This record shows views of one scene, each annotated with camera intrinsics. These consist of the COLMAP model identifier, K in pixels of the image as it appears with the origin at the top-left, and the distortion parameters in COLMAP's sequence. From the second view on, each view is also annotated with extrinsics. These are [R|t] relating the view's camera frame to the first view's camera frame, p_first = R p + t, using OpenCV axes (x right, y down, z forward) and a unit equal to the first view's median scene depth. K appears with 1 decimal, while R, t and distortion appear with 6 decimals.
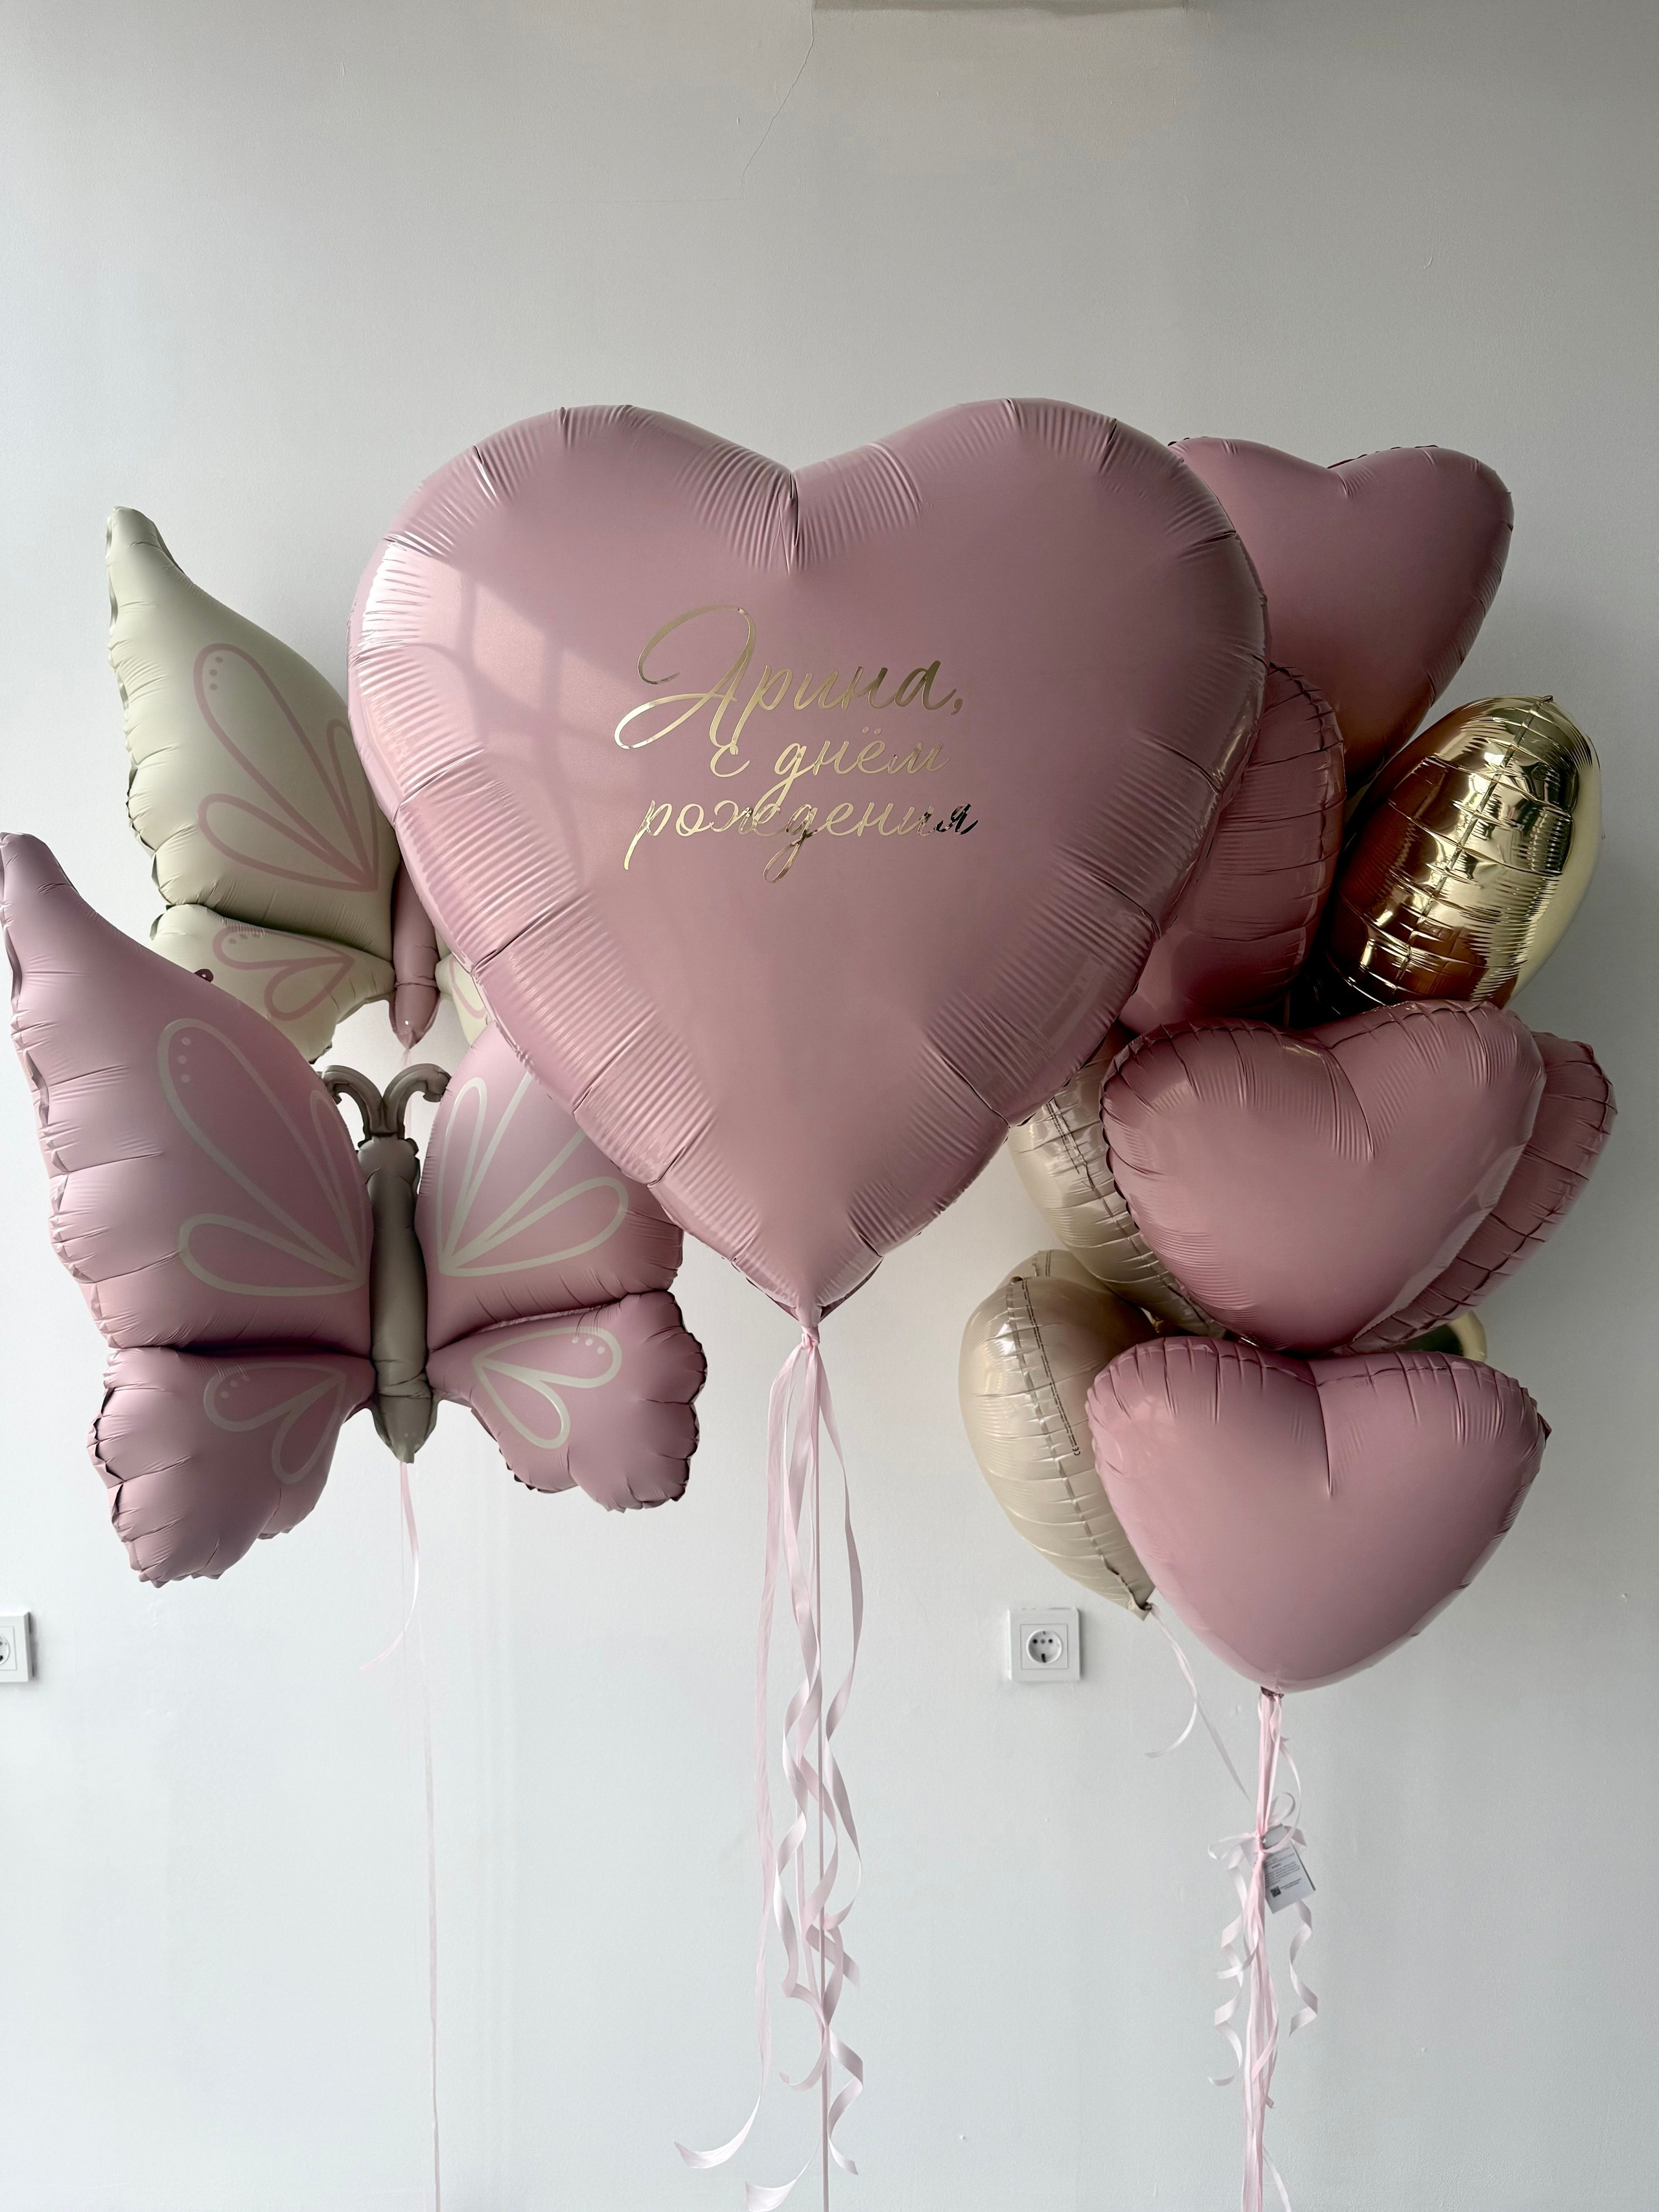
lens RADIAL K [[1620.9, 0, 829.5], [0, 1620.9, 1106.0], [0, 0, 1]] dist [0.058883, -0.006326]
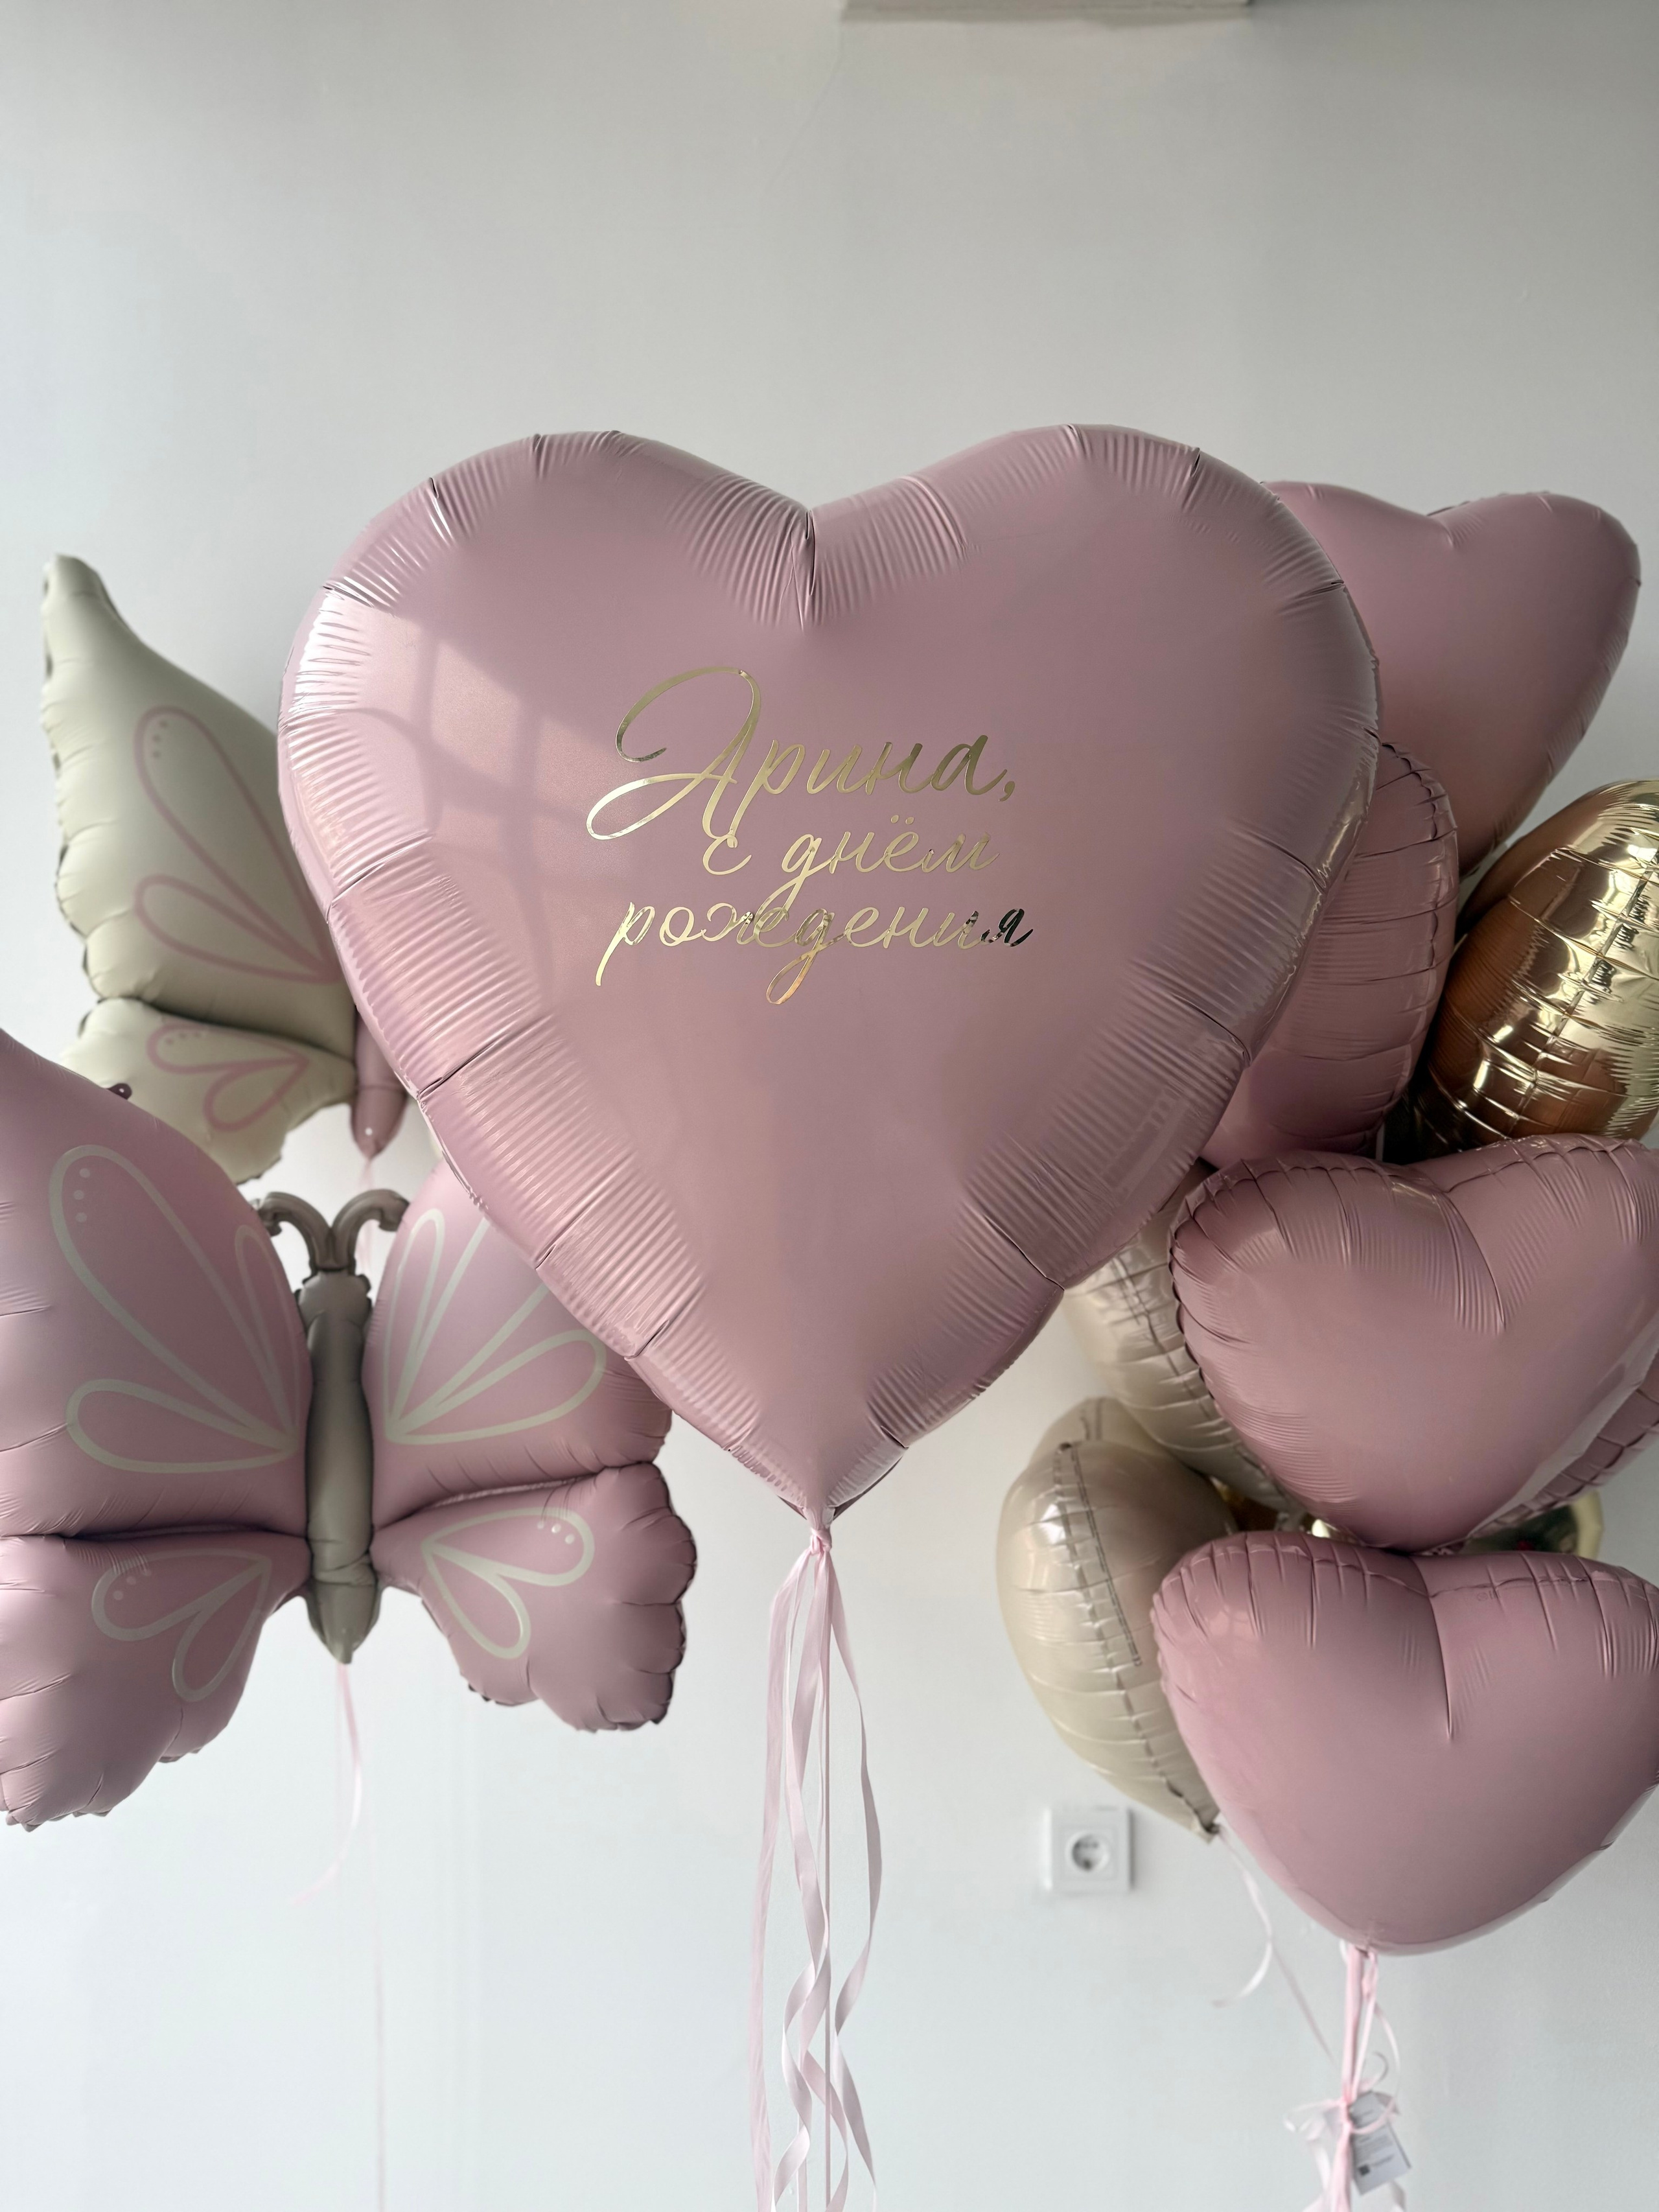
lens RADIAL K [[1648.8, 0, 826.2], [0, 1648.8, 1097.1], [0, 0, 1]] dist [0.026770, -0.005120]
pose [[0.999839, 0.010026, -0.014899, 0.001213], [-0.010656, 0.999024, -0.042856, -0.043719], [0.014455, 0.043008, 0.998970, 0.141902]]
